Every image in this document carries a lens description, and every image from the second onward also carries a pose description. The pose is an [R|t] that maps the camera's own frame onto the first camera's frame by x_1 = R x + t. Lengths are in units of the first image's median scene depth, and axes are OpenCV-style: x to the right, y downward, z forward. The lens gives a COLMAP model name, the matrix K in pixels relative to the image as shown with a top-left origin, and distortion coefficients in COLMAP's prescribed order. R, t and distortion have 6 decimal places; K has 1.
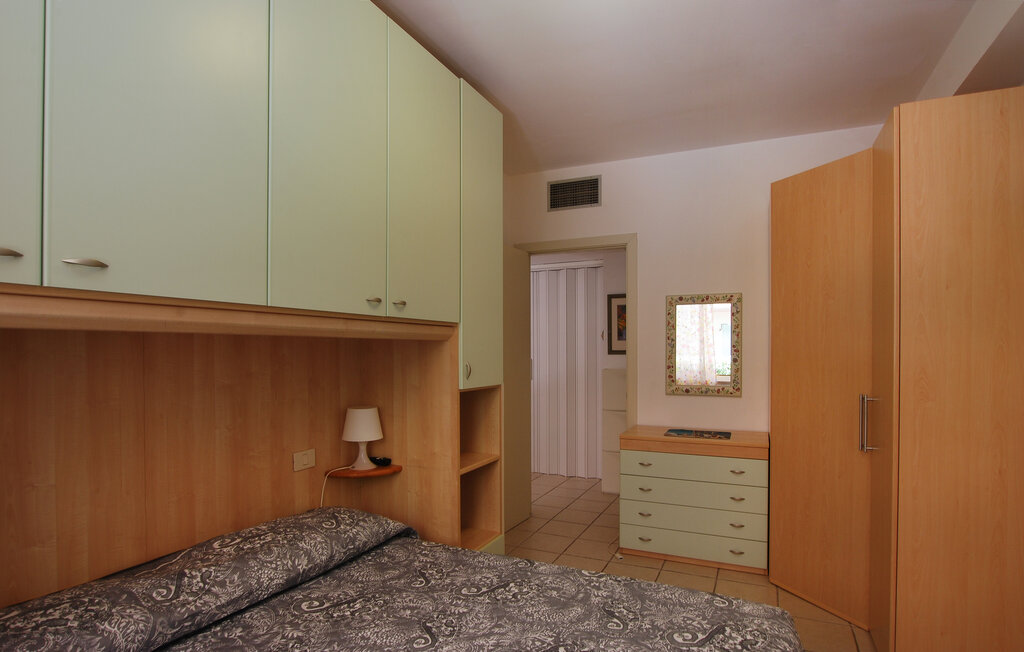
lens RADIAL K [[546.2, 0, 498.8], [0, 546.2, 356.5], [0, 0, 1]] dist [-0.014539, 0.001194]
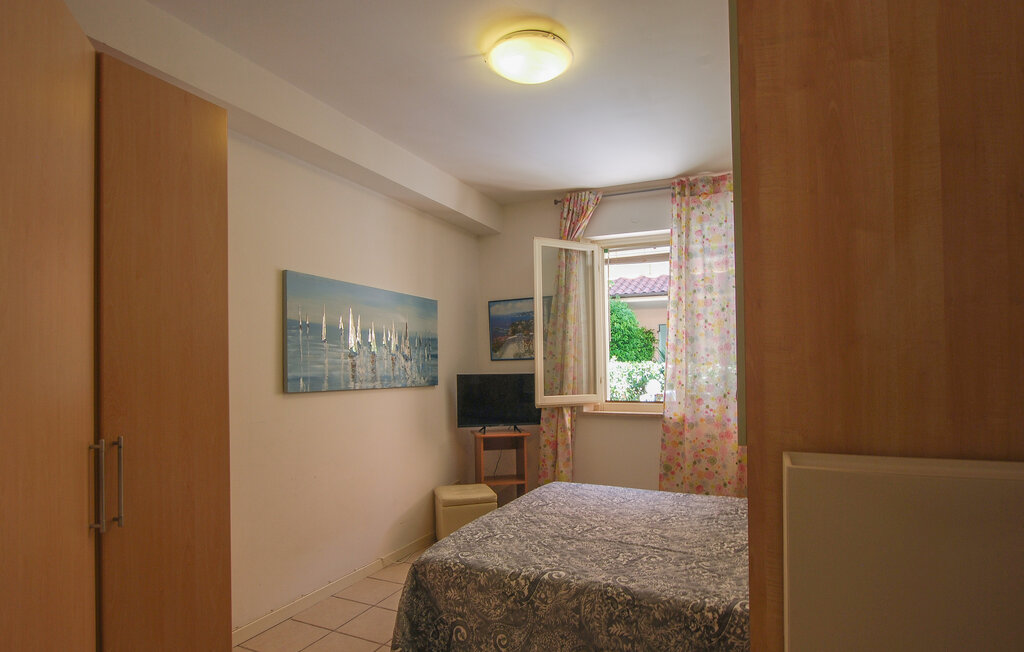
lens RADIAL K [[546.2, 0, 498.8], [0, 546.2, 356.5], [0, 0, 1]] dist [-0.014539, 0.001194]
pose [[-0.999999, -0.000228, 0.001087, 0.276460], [-0.000225, 0.999997, 0.002572, -0.021971], [-0.001088, 0.002572, -0.999996, 2.075212]]
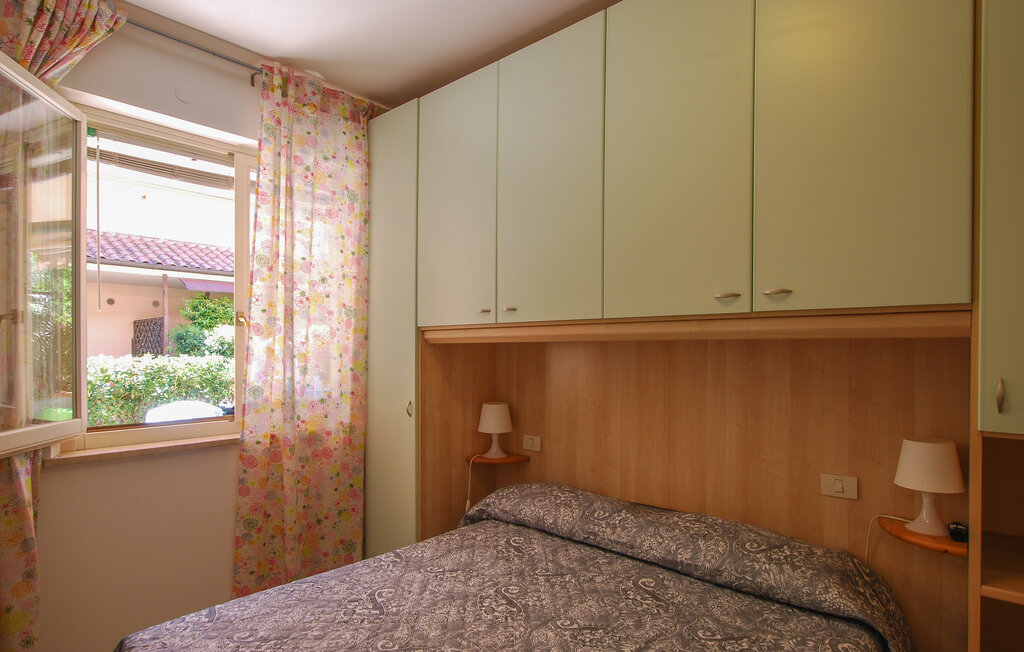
lens RADIAL K [[546.2, 0, 498.8], [0, 546.2, 356.5], [0, 0, 1]] dist [-0.014539, 0.001194]
pose [[-0.279404, 0.006920, -0.960149, 0.708823], [-0.016010, 0.999801, 0.011864, -0.010883], [0.960040, 0.018687, -0.279238, 0.890894]]
